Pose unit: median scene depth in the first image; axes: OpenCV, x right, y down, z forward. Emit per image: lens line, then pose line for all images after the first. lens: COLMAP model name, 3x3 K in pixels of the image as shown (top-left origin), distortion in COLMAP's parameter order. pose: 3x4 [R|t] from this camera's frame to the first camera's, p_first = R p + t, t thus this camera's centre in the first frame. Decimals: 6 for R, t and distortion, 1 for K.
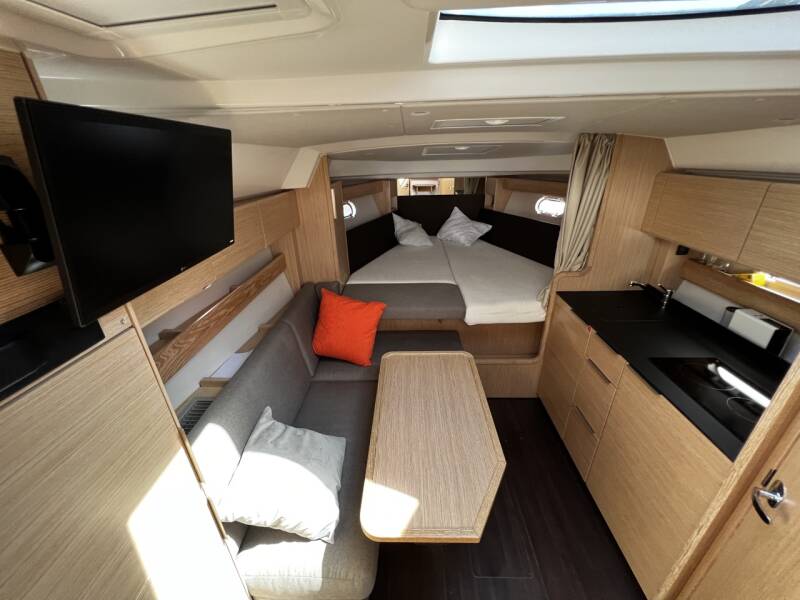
lens RADIAL K [[323.6, 0, 400.0], [0, 323.6, 300.0], [0, 0, 1]] dist [-0.008467, 0.000208]
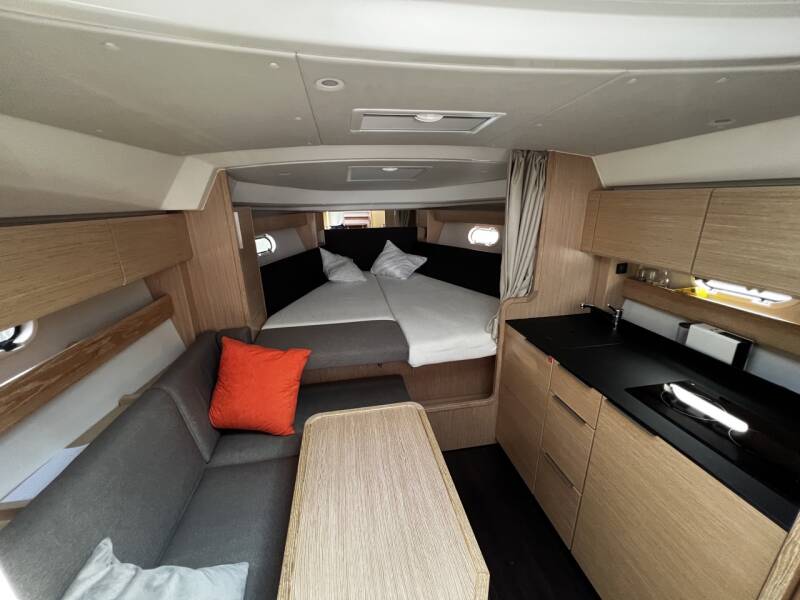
lens RADIAL K [[323.6, 0, 400.0], [0, 323.6, 300.0], [0, 0, 1]] dist [-0.008467, 0.000208]
pose [[0.979908, -0.055127, 0.191682, 0.028561], [0.078844, 0.989832, -0.118389, 0.001223], [-0.183206, 0.131123, 0.974291, 0.180535]]
